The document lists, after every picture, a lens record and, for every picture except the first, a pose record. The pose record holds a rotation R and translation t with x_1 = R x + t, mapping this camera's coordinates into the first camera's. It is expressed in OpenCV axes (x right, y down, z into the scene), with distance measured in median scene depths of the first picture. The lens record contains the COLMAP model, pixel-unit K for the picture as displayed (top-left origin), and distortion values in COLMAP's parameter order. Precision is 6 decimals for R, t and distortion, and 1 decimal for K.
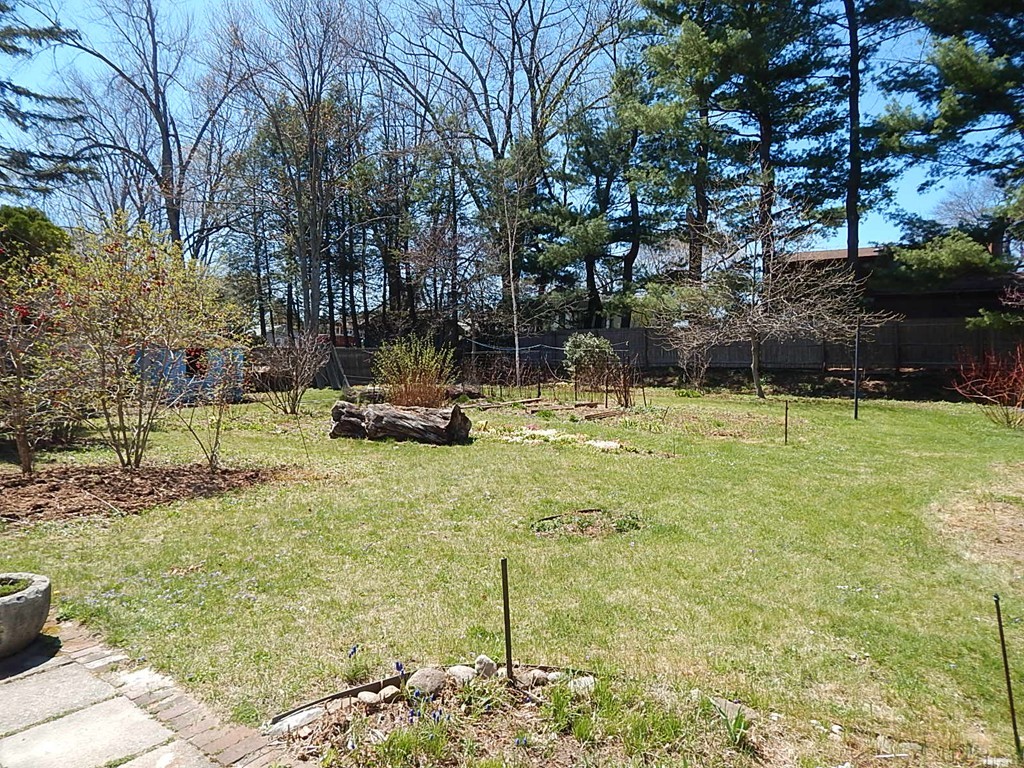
lens RADIAL K [[680.0, 0, 511.7], [0, 680.0, 381.9], [0, 0, 1]] dist [0.008808, -0.012171]
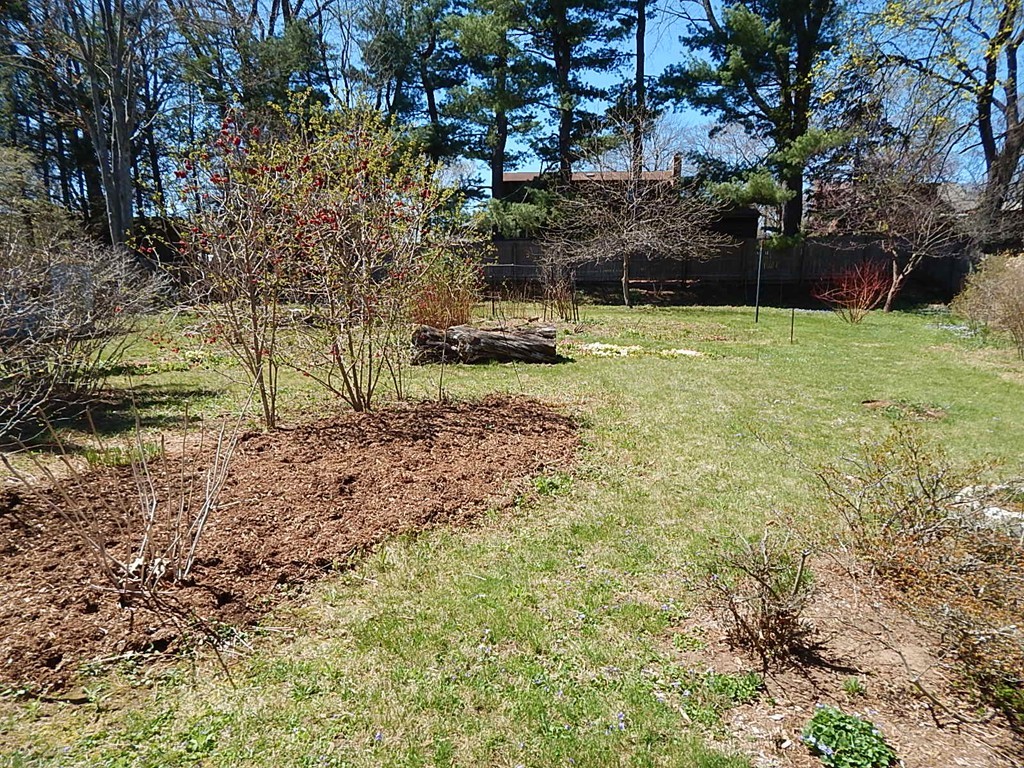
lens RADIAL K [[680.0, 0, 511.6], [0, 680.0, 384.4], [0, 0, 1]] dist [0.008808, -0.012171]
pose [[0.847306, -0.092858, 0.522924, -0.396974], [0.025882, 0.990646, 0.133976, -0.006401], [-0.530474, -0.099985, 0.841784, 0.111999]]
